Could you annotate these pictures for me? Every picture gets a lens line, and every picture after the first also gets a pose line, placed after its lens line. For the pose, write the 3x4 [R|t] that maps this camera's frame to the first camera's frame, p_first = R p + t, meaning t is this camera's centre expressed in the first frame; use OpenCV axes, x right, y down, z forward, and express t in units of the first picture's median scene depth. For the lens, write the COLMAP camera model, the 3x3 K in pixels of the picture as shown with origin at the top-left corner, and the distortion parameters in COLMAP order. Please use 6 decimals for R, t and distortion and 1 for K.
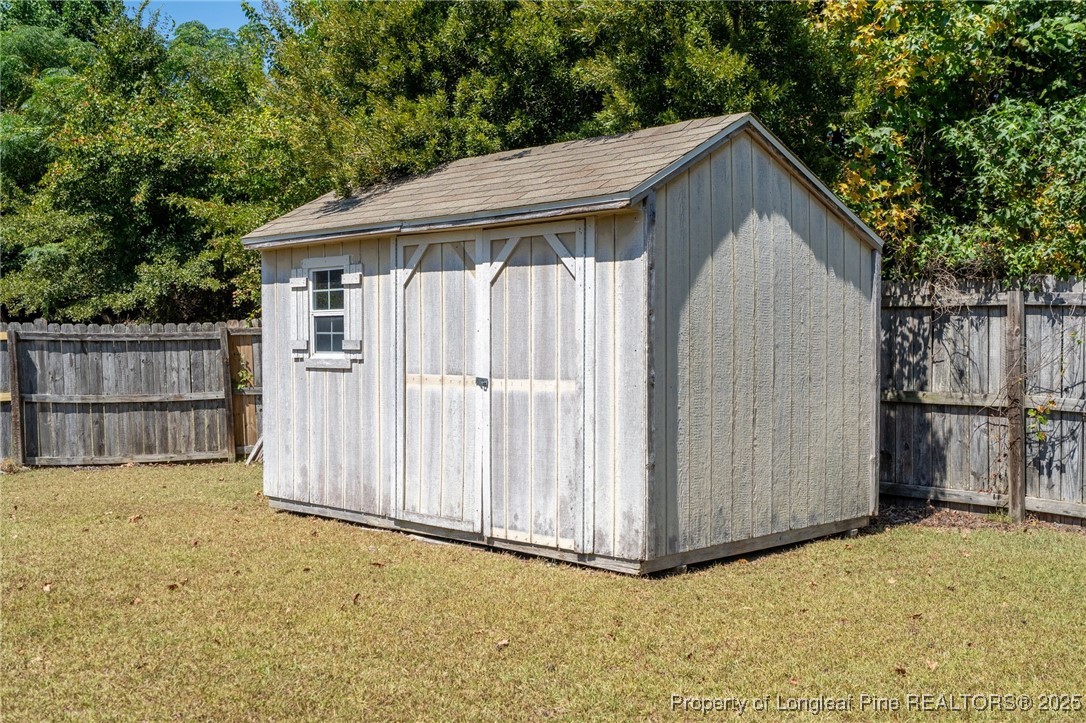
lens RADIAL K [[1097.0, 0, 552.3], [0, 1097.0, 362.2], [0, 0, 1]] dist [-0.016151, 0.000000]
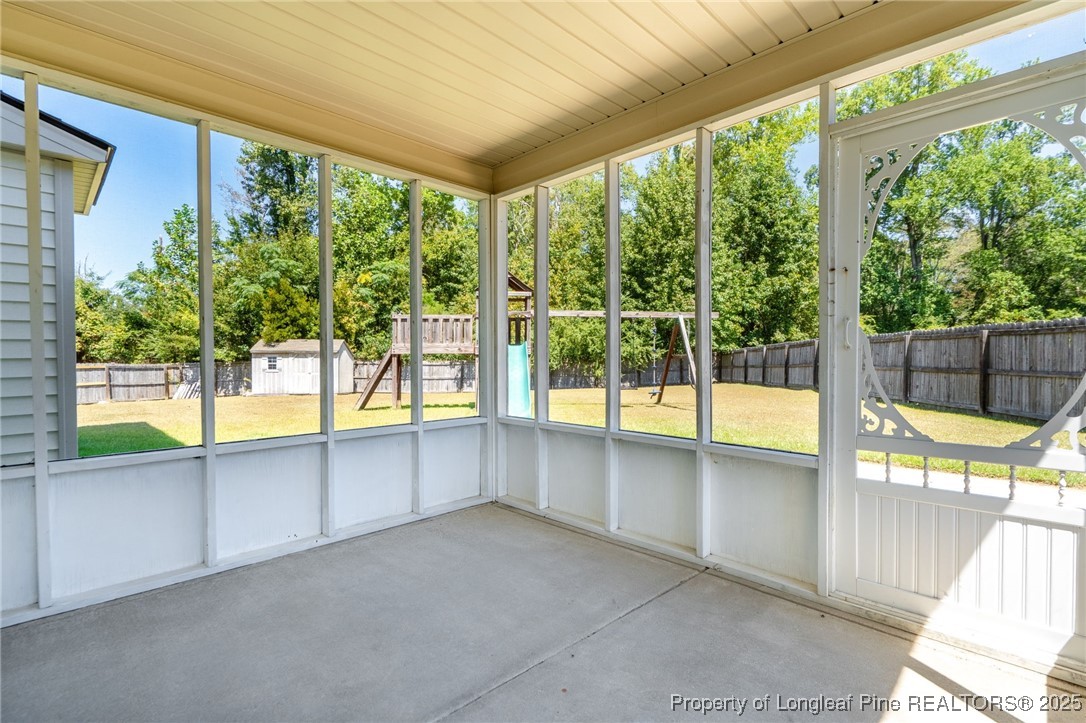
lens RADIAL K [[519.3, 0, 550.5], [0, 519.3, 363.2], [0, 0, 1]] dist [0.005642, -0.003125]
pose [[0.629016, 0.014827, 0.777251, -1.413951], [0.017393, 0.999299, -0.033139, 0.075712], [-0.777198, 0.034364, 0.628317, -1.985693]]
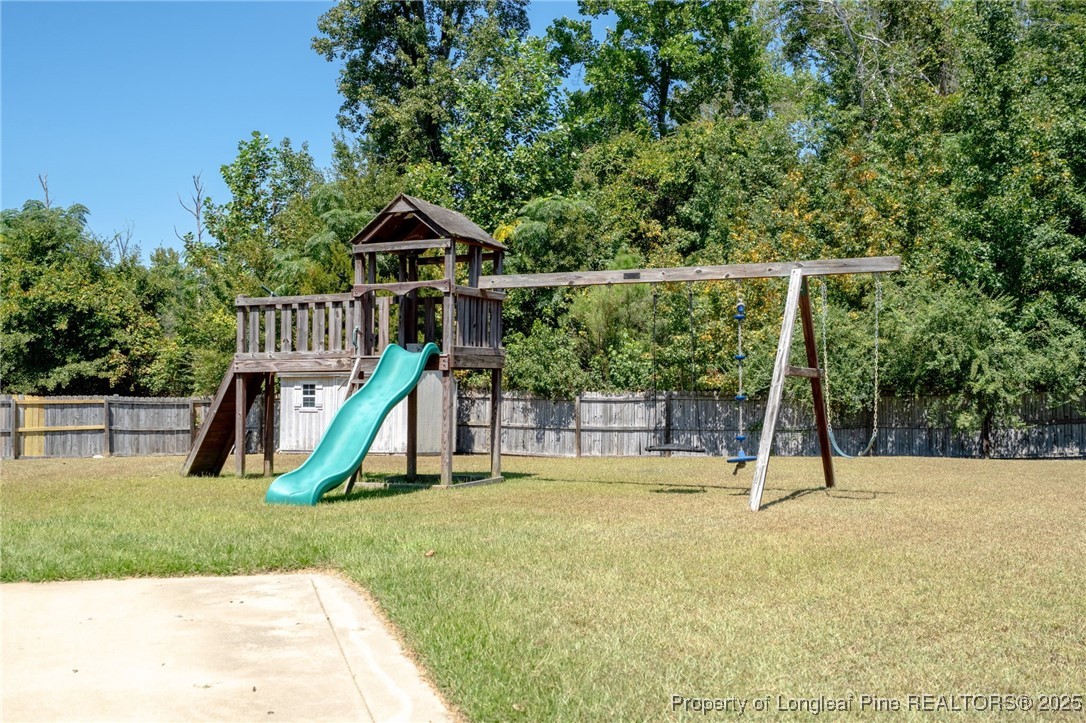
lens RADIAL K [[1097.0, 0, 550.0], [0, 1097.0, 365.4], [0, 0, 1]] dist [-0.016151, 0.000000]
pose [[0.929190, 0.029954, 0.368385, -0.730380], [-0.004140, 0.997492, -0.070663, 0.095674], [-0.369578, 0.064134, 0.926984, -2.403811]]
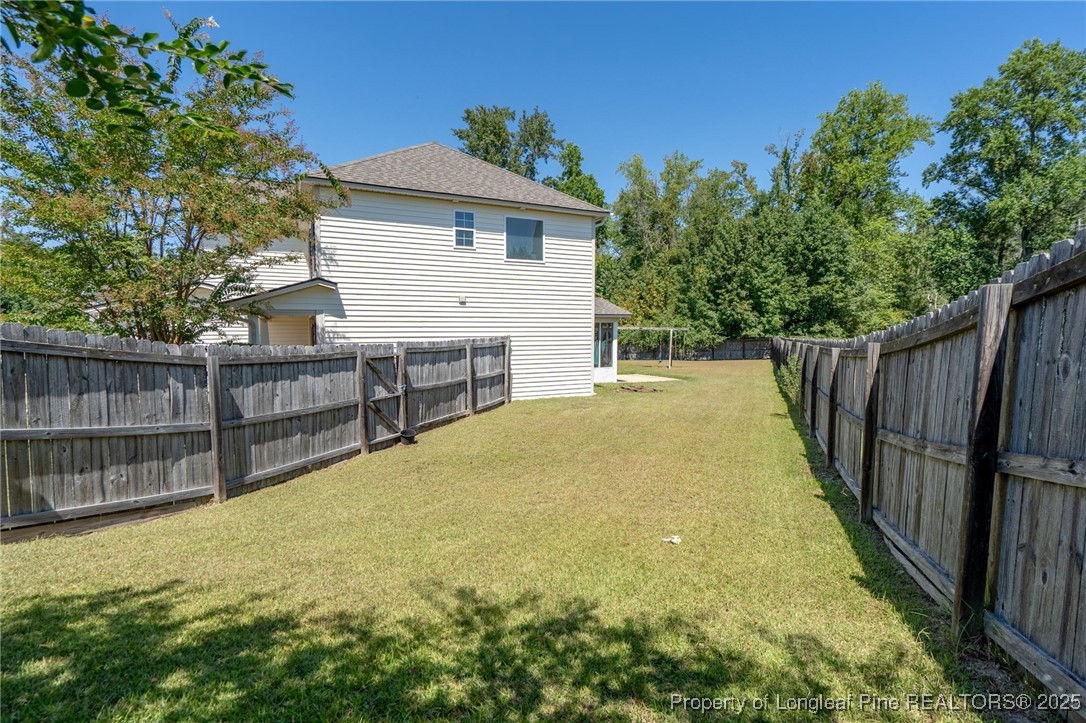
lens RADIAL K [[519.3, 0, 541.1], [0, 519.3, 370.1], [0, 0, 1]] dist [0.005642, -0.003125]
pose [[0.853113, -0.012797, 0.521569, -2.684557], [-0.006365, 0.999369, 0.034930, 0.055423], [-0.521687, -0.033119, 0.852494, -3.970186]]
